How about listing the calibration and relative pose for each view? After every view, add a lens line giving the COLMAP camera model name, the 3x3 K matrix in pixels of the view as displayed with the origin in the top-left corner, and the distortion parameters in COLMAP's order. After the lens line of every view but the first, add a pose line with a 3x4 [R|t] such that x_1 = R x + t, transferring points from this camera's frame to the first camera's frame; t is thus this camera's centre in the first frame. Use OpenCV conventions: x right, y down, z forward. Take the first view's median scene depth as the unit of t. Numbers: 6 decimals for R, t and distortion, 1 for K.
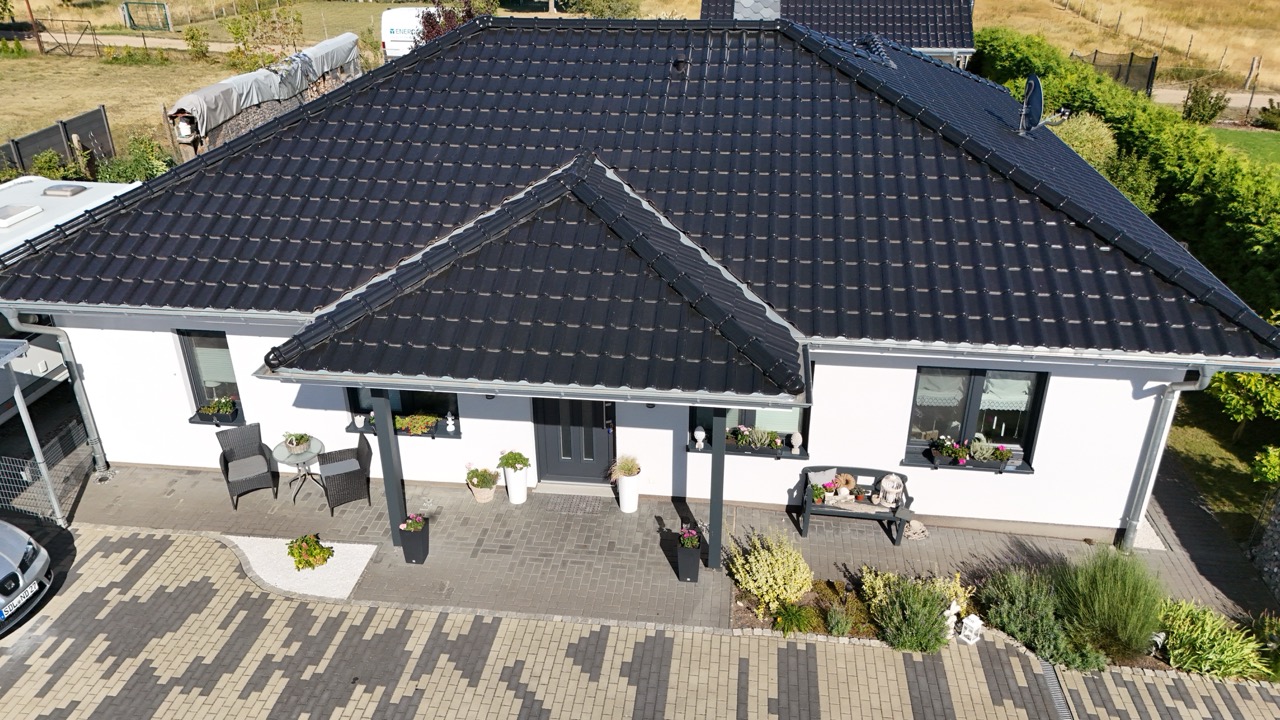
lens RADIAL K [[945.3, 0, 642.7], [0, 945.3, 360.8], [0, 0, 1]] dist [0.069148, -0.066986]
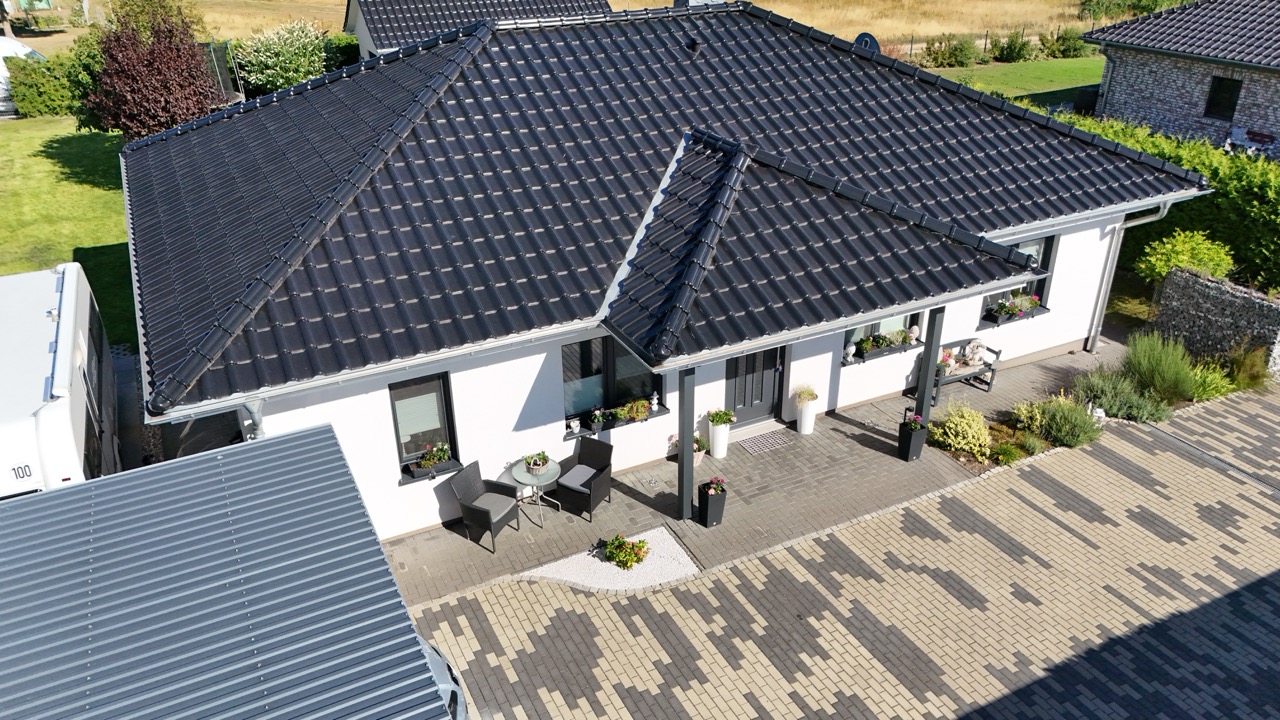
lens RADIAL K [[945.3, 0, 647.5], [0, 945.3, 359.7], [0, 0, 1]] dist [0.069148, -0.066986]
pose [[0.830115, -0.255943, 0.495381, -0.768010], [0.256621, 0.964110, 0.068094, -0.057245], [-0.495030, 0.070599, 0.866003, 0.104156]]
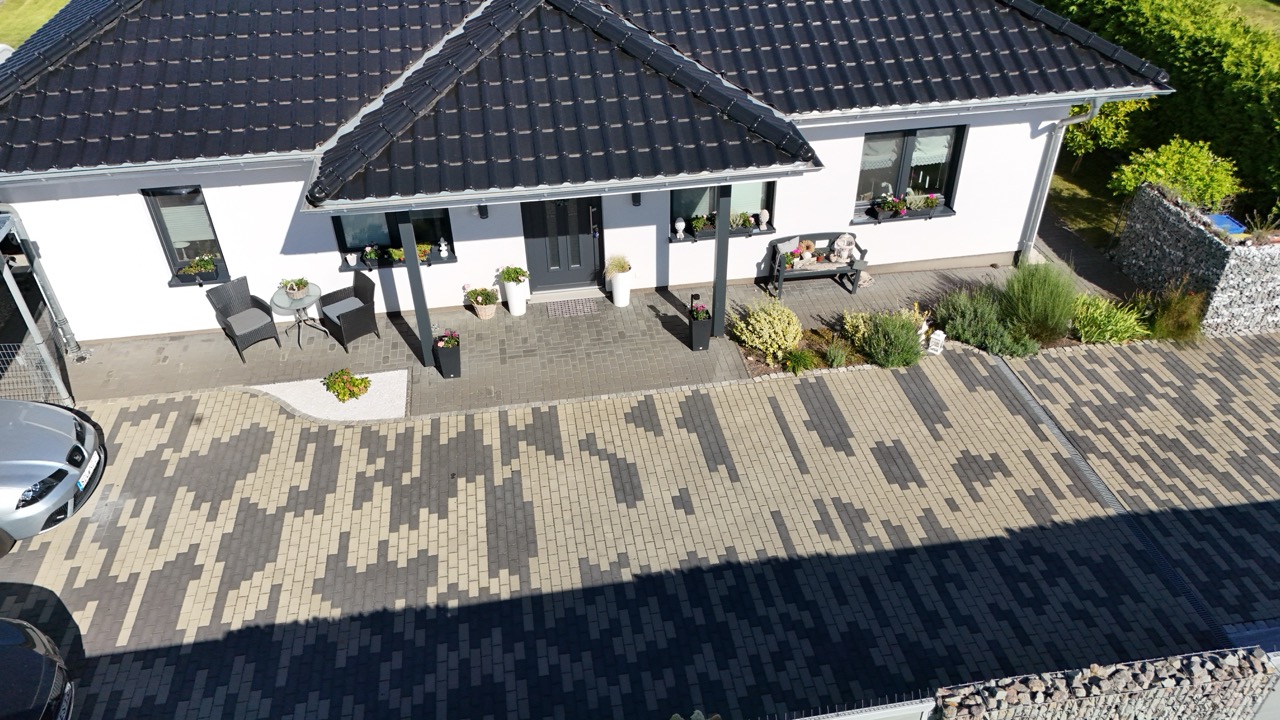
lens RADIAL K [[945.3, 0, 644.3], [0, 945.3, 365.3], [0, 0, 1]] dist [0.069148, -0.066986]
pose [[0.960471, -0.172001, 0.218885, -0.259204], [0.133478, 0.974550, 0.180100, 0.034600], [-0.244292, -0.143765, 0.958986, -0.076977]]
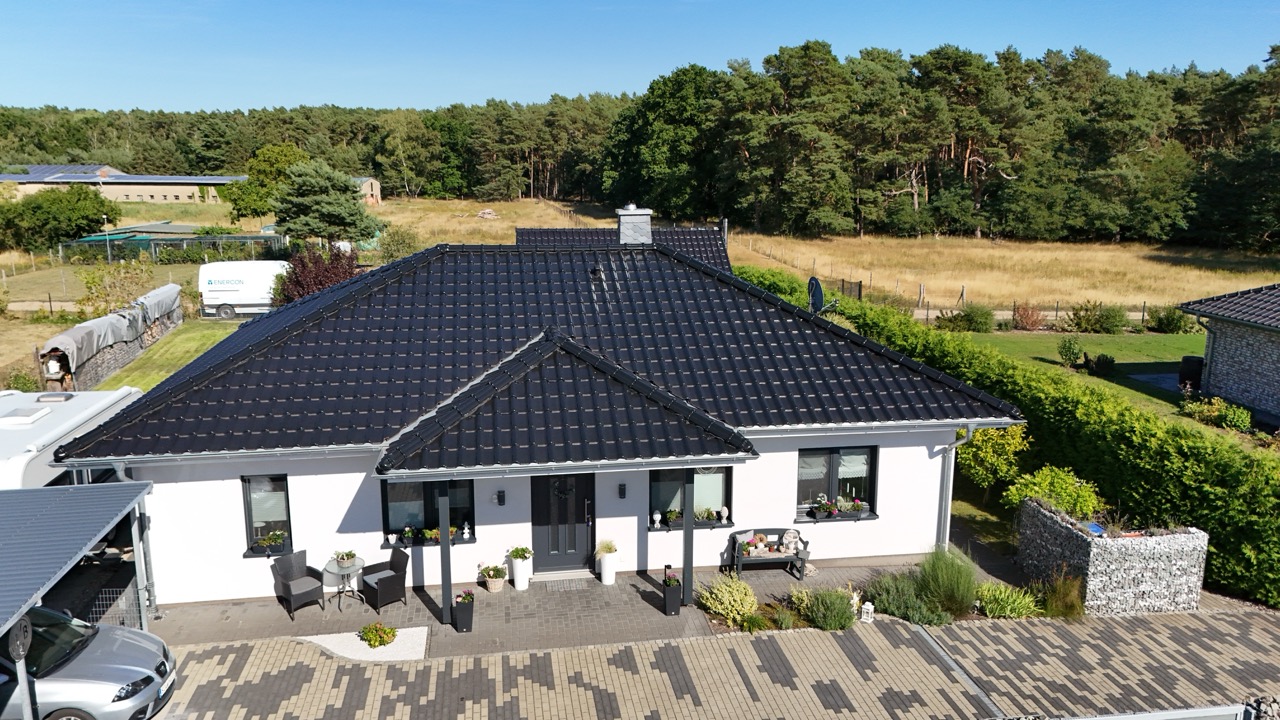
lens RADIAL K [[945.3, 0, 643.3], [0, 945.3, 359.5], [0, 0, 1]] dist [0.069148, -0.066986]
pose [[0.961127, -0.050684, 0.271415, -0.333979], [0.118486, 0.963605, -0.239637, 0.191944], [-0.249391, 0.262480, 0.932153, -0.356457]]
